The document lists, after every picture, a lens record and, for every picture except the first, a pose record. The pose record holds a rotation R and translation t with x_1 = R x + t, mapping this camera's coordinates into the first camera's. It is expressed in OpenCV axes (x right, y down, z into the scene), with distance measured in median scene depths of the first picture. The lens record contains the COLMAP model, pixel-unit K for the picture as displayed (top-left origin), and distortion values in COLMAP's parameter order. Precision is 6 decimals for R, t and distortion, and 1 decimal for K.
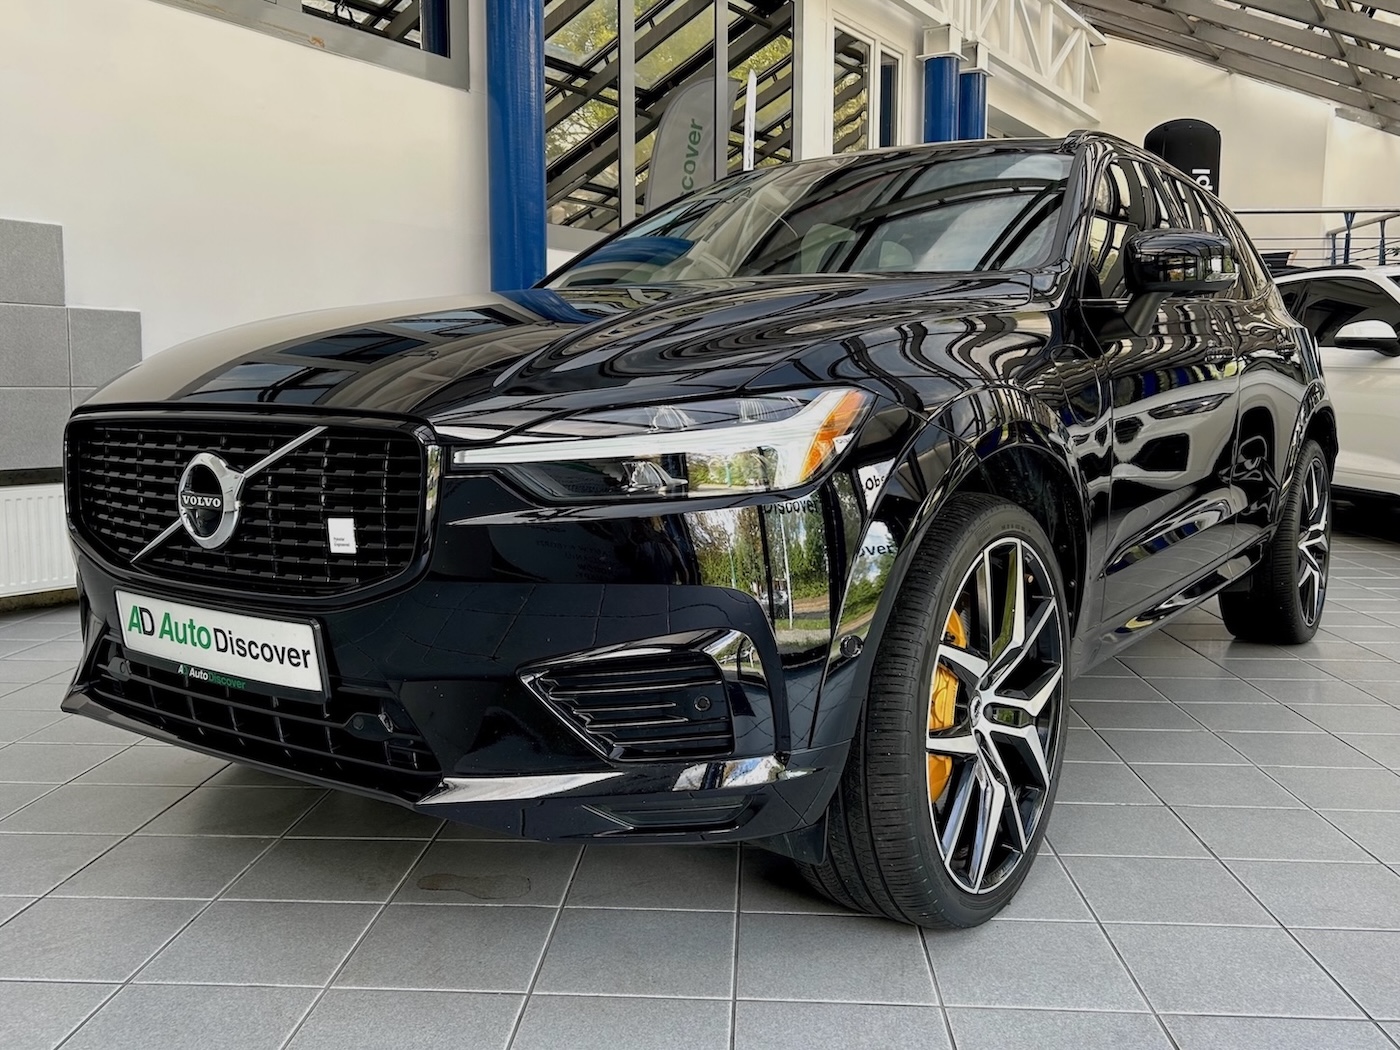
lens RADIAL K [[1261.1, 0, 697.1], [0, 1261.1, 490.6], [0, 0, 1]] dist [0.015604, 0.006955]
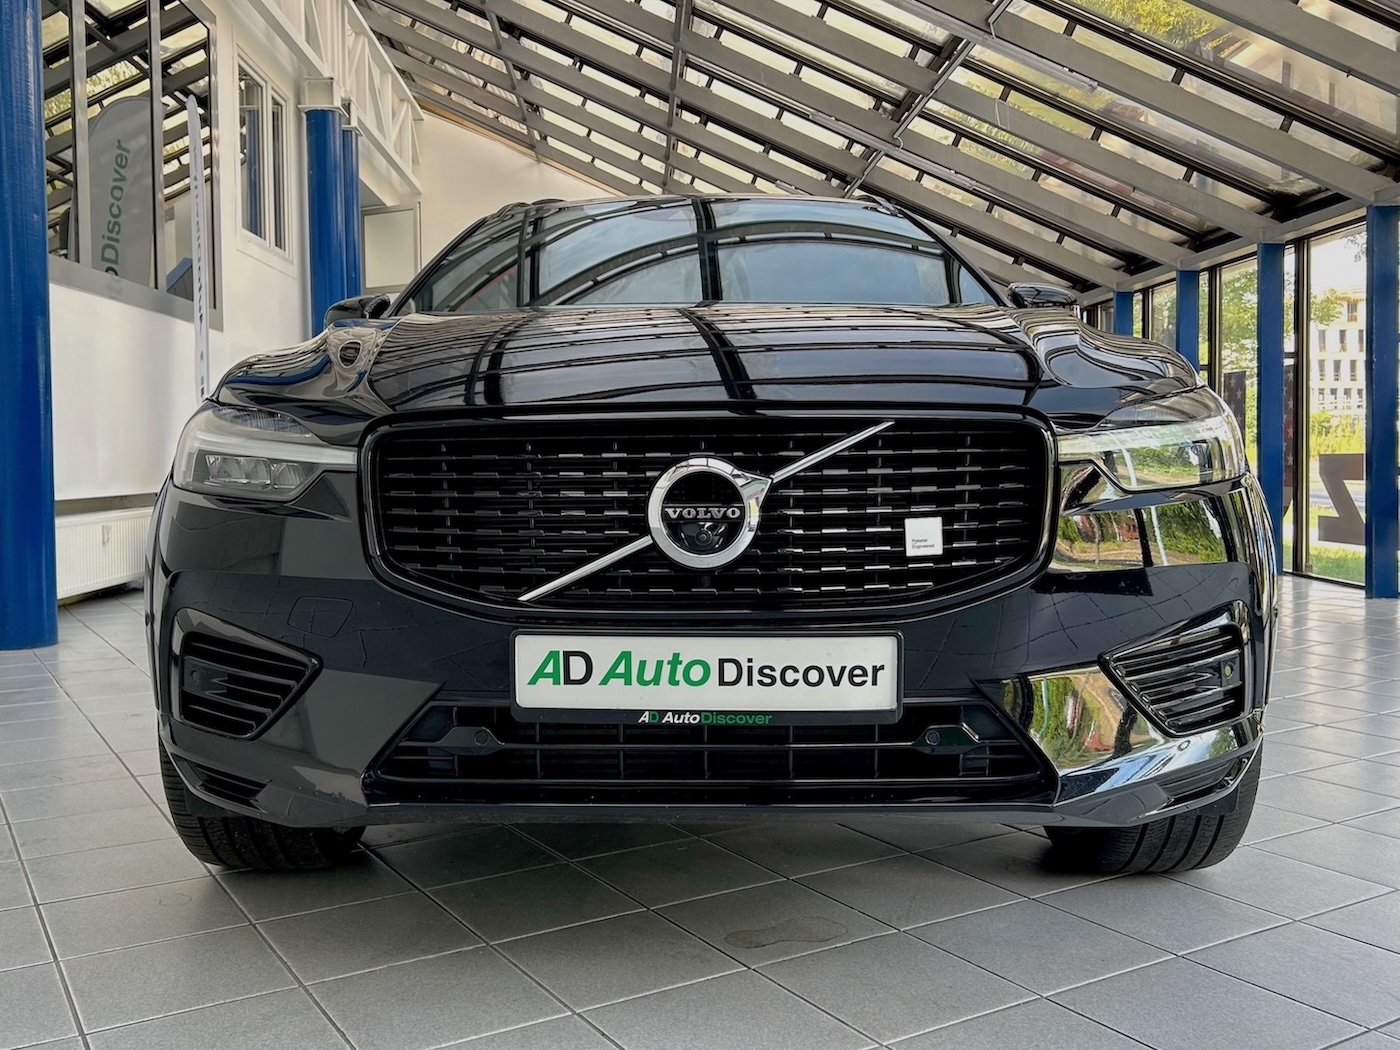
lens RADIAL K [[1275.8, 0, 642.6], [0, 1275.8, 470.6], [0, 0, 1]] dist [0.161768, -0.392232]
pose [[0.834164, -0.017135, 0.551251, -0.906210], [0.056304, 0.996941, -0.054212, 0.024539], [-0.548635, 0.076259, 0.832577, 0.286754]]
